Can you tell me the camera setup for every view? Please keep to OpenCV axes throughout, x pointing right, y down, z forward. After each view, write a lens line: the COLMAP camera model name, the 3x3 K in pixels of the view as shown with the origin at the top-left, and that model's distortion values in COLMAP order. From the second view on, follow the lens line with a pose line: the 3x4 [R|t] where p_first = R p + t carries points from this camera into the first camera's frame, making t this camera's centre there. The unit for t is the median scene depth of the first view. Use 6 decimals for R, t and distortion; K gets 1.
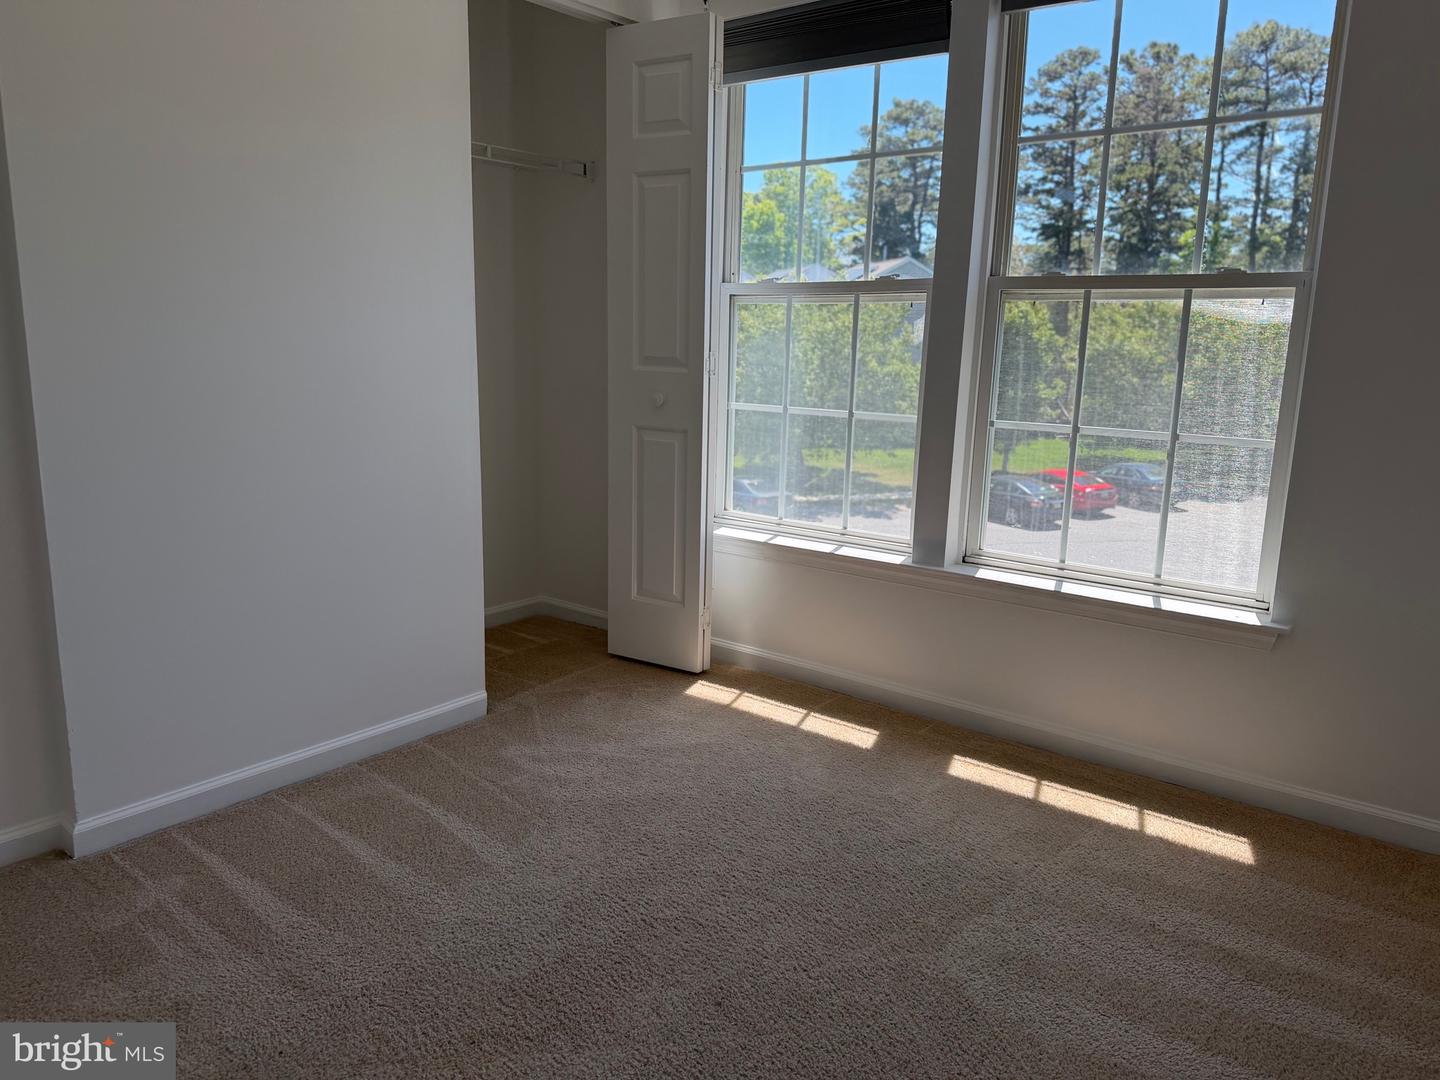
lens RADIAL K [[1020.6, 0, 716.9], [0, 1020.6, 538.2], [0, 0, 1]] dist [0.134140, -0.219289]
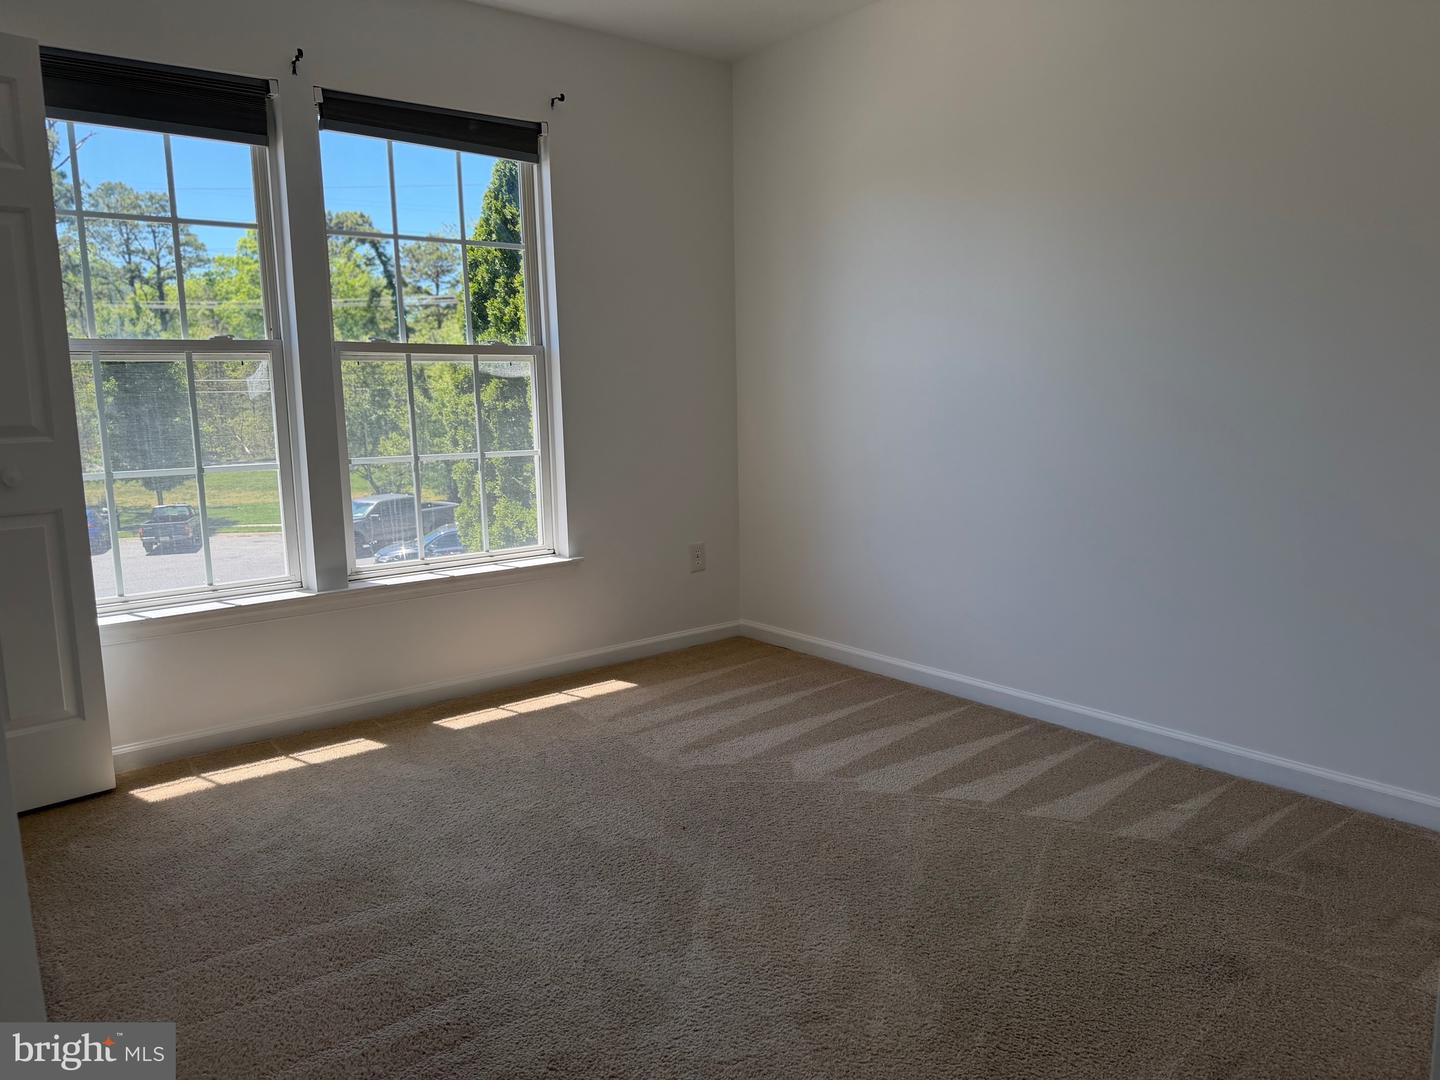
lens RADIAL K [[1033.0, 0, 723.2], [0, 1033.0, 542.8], [0, 0, 1]] dist [0.030925, -0.040822]
pose [[0.211766, -0.167350, 0.962886, -0.815105], [0.216579, 0.968770, 0.120741, -0.070487], [-0.953021, 0.182972, 0.241397, 0.309368]]
